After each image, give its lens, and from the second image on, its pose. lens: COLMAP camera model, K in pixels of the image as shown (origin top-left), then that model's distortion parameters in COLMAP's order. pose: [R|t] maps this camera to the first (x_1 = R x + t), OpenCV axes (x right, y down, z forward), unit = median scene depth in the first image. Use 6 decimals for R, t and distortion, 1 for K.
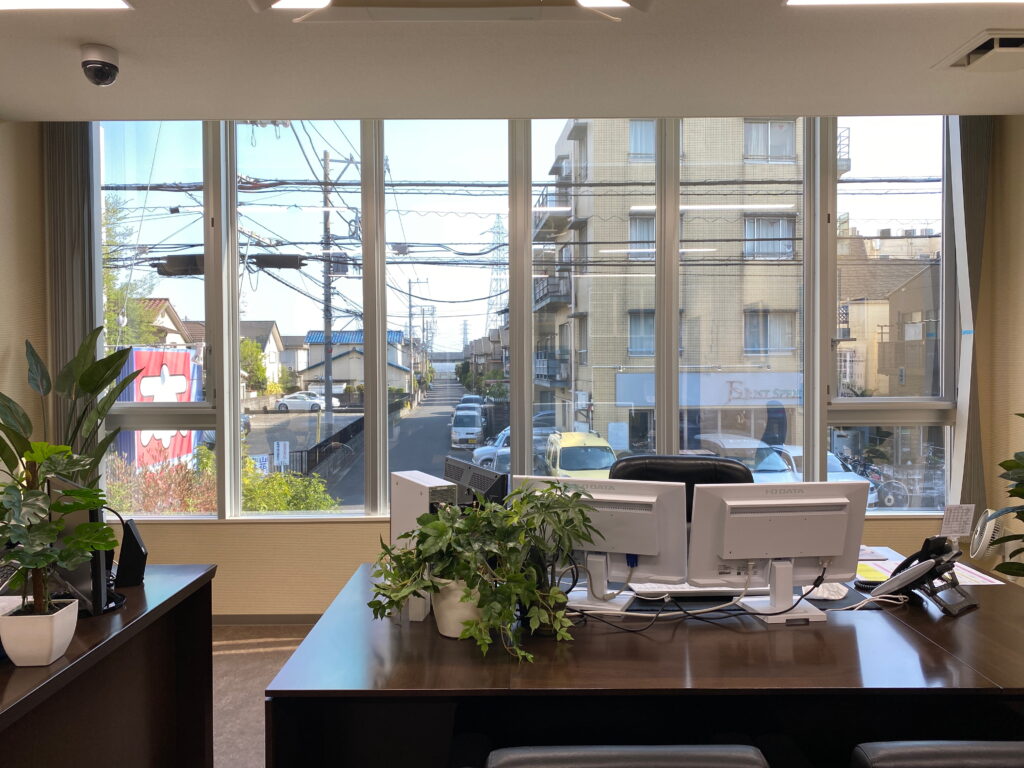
lens RADIAL K [[779.9, 0, 512.0], [0, 779.9, 384.0], [0, 0, 1]] dist [0.035597, -0.009226]
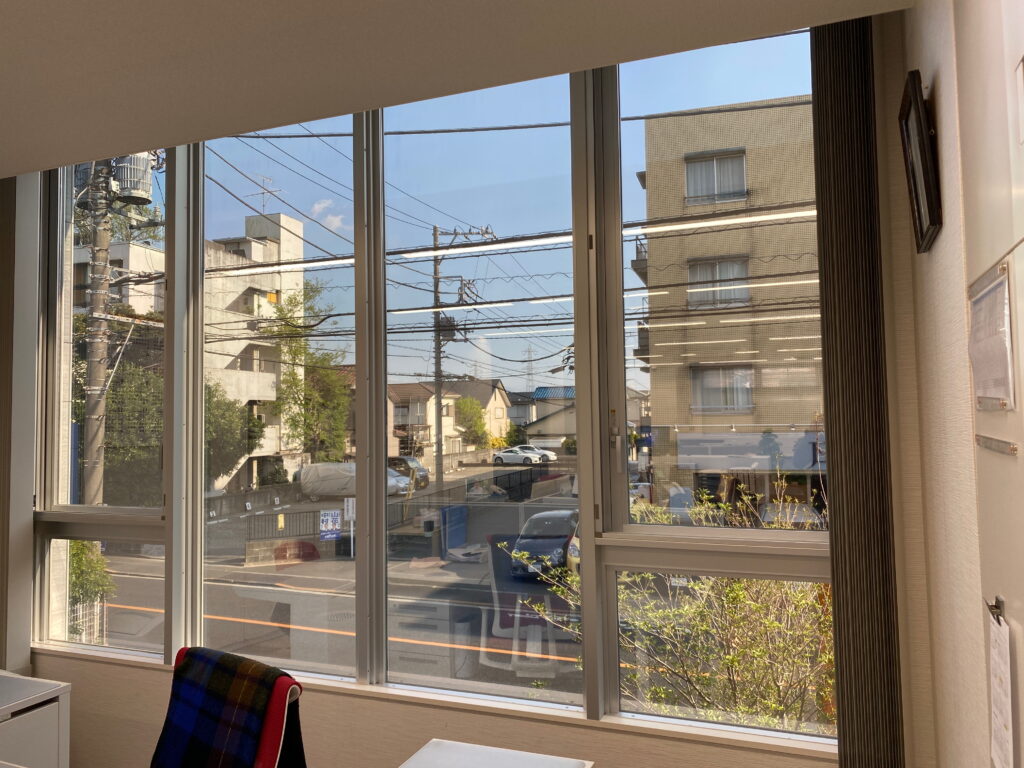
lens RADIAL K [[772.7, 0, 512.0], [0, 772.7, 384.0], [0, 0, 1]] dist [0.026898, -0.004568]
pose [[0.927457, -0.026822, -0.372967, 0.115494], [0.002445, 0.997838, -0.065681, -0.004546], [0.373922, 0.060005, 0.925517, 0.031728]]
